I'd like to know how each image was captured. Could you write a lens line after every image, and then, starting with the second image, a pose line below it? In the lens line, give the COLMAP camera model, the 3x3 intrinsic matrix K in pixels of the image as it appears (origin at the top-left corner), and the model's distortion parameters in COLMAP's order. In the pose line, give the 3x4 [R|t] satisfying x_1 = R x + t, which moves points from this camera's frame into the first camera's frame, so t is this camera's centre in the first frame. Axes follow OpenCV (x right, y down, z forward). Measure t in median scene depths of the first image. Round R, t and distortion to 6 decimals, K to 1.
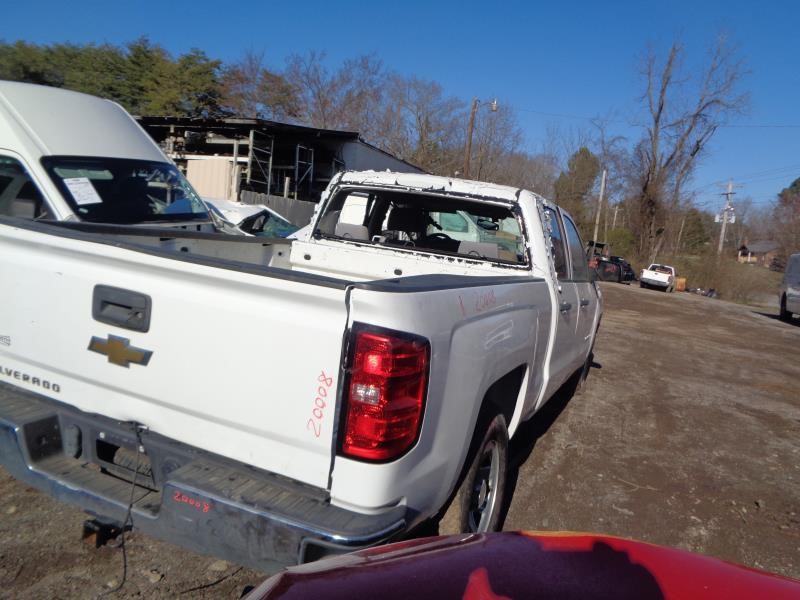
lens RADIAL K [[596.5, 0, 404.6], [0, 596.5, 301.5], [0, 0, 1]] dist [0.004669, 0.004628]
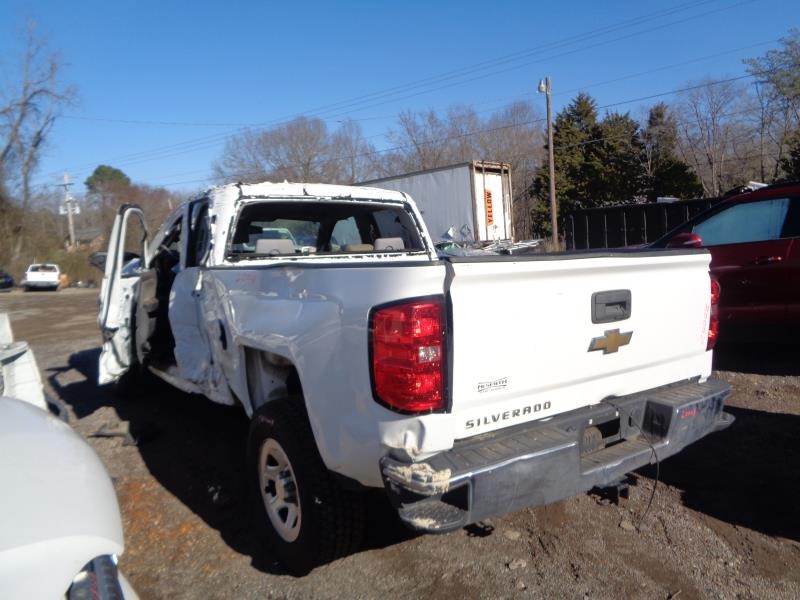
lens RADIAL K [[597.7, 0, 400.0], [0, 597.7, 300.0], [0, 0, 1]] dist [0.004949, 0.003374]
pose [[0.510072, -0.215314, 0.832747, -0.279462], [0.203879, 0.970836, 0.126139, -0.039980], [-0.835620, 0.105439, 0.539094, 0.112832]]
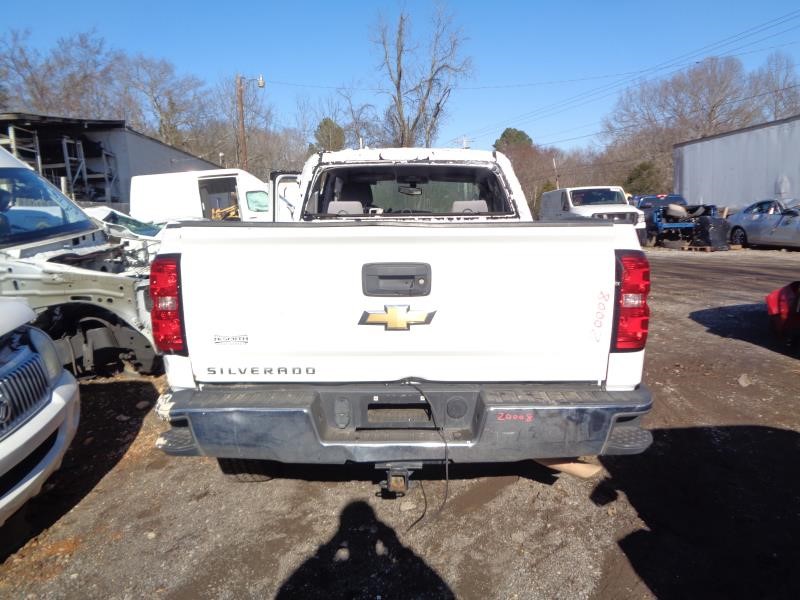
lens RADIAL K [[597.7, 0, 400.0], [0, 597.7, 300.0], [0, 0, 1]] dist [0.004949, 0.003374]
pose [[0.914414, -0.189985, 0.357424, -0.143054], [0.176808, 0.981787, 0.069523, -0.004709], [-0.364122, -0.000377, 0.931351, -0.010128]]
